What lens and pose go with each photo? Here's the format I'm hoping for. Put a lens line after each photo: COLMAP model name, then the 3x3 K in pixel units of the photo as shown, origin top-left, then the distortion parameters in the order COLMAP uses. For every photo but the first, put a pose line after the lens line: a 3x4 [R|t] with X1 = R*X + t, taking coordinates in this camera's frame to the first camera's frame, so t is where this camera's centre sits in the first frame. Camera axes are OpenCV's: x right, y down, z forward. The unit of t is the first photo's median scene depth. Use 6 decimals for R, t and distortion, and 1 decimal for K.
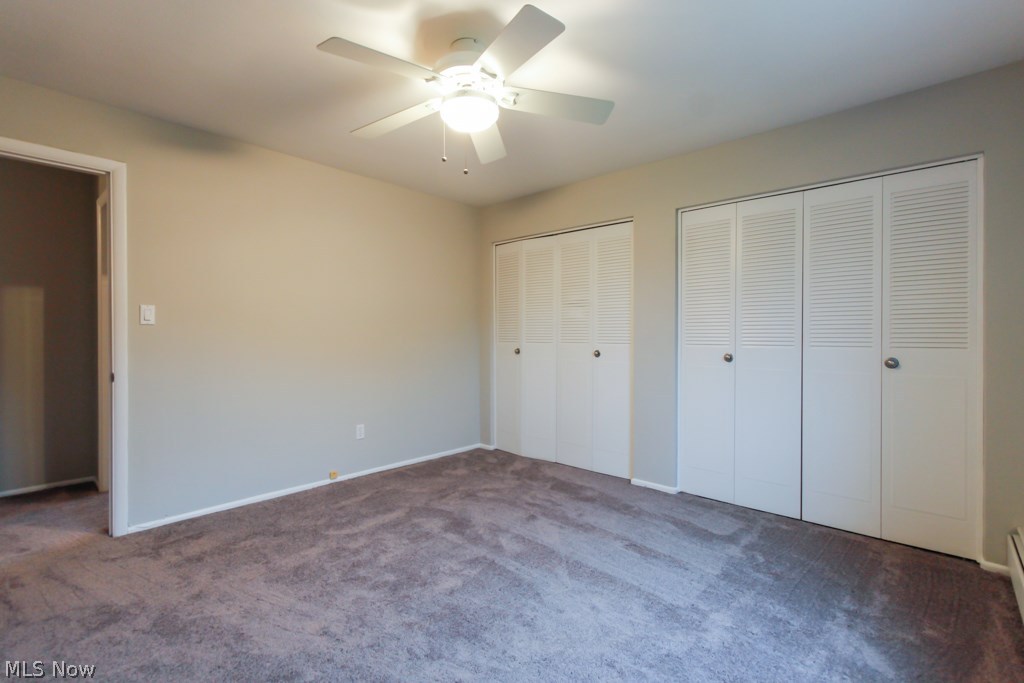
lens RADIAL K [[475.0, 0, 512.6], [0, 475.0, 340.5], [0, 0, 1]] dist [-0.000934, -0.000238]
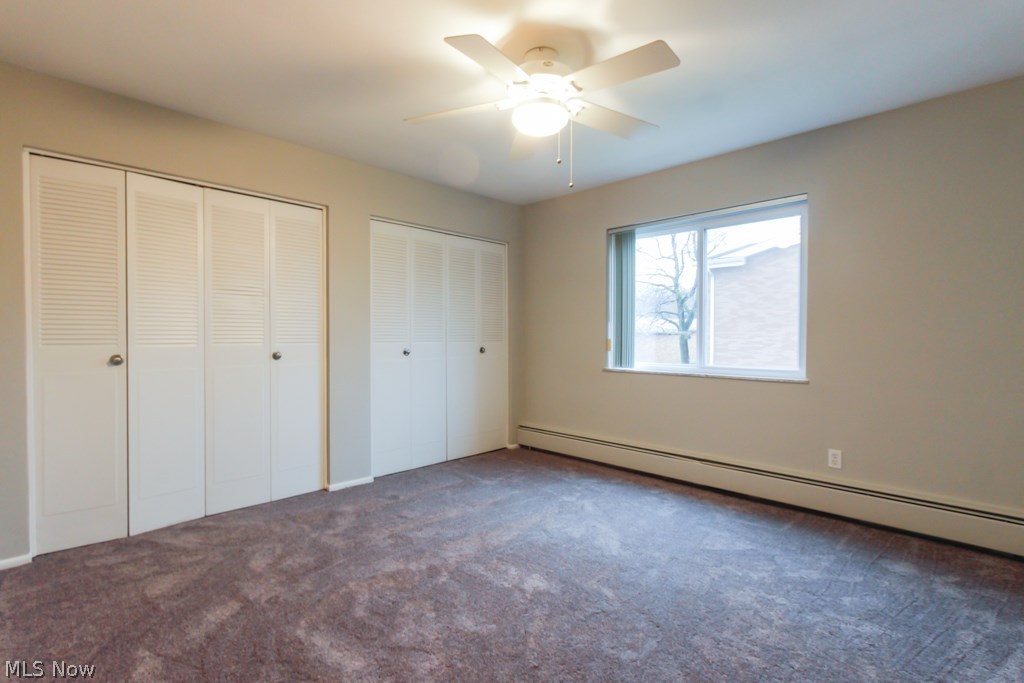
lens RADIAL K [[475.0, 0, 512.0], [0, 475.0, 345.9], [0, 0, 1]] dist [-0.000934, -0.000238]
pose [[0.030363, -0.026247, 0.999194, -0.809560], [0.005678, 0.999644, 0.026086, -0.011032], [-0.999523, 0.004882, 0.030501, 0.734553]]
